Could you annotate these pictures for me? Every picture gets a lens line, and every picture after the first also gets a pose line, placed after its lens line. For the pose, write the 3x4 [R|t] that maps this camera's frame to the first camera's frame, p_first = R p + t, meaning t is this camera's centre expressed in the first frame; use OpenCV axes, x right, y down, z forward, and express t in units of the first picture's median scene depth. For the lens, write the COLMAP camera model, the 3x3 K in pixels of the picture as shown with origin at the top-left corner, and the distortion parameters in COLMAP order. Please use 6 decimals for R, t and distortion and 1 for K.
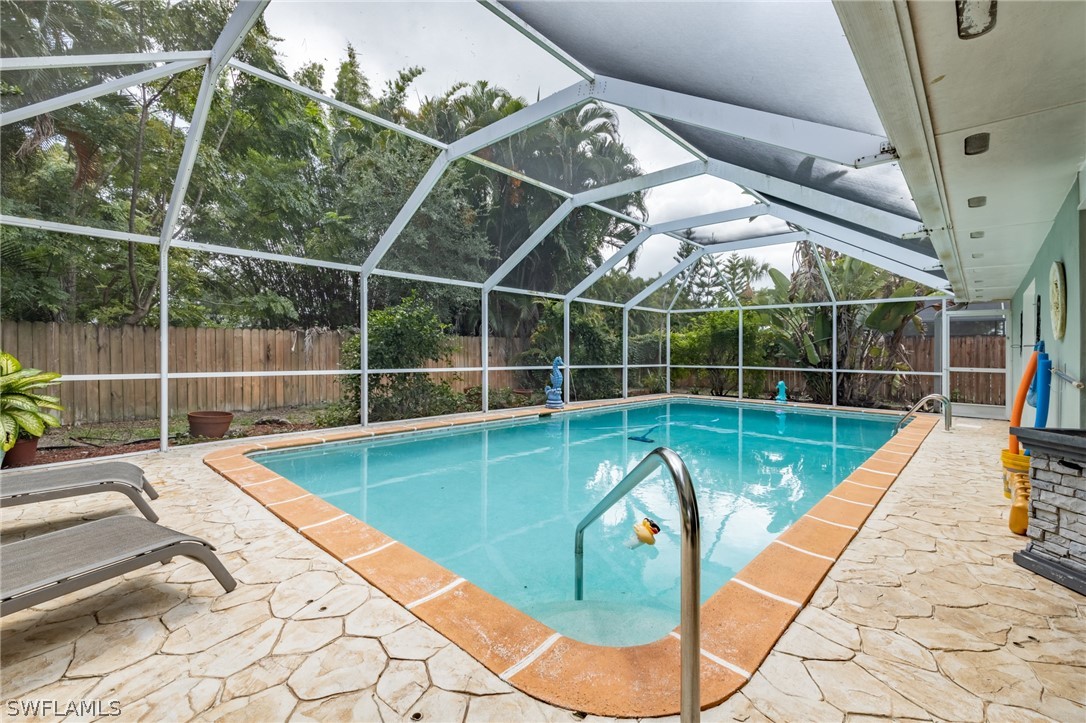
lens RADIAL K [[426.7, 0, 547.3], [0, 426.7, 358.3], [0, 0, 1]] dist [-0.000831, 0.000105]
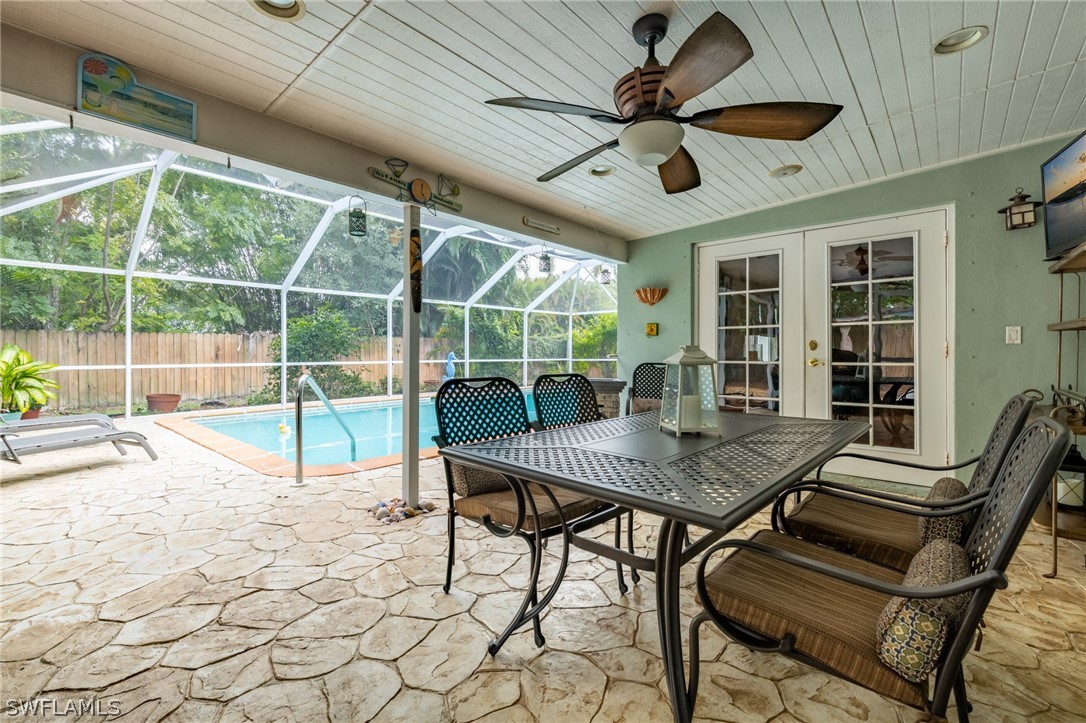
lens RADIAL K [[426.7, 0, 541.8], [0, 426.7, 352.2], [0, 0, 1]] dist [-0.000831, 0.000105]
pose [[0.999546, -0.014624, 0.026352, 0.293473], [0.015010, 0.999782, -0.014501, 0.021689], [-0.026134, 0.014890, 0.999548, -0.303774]]
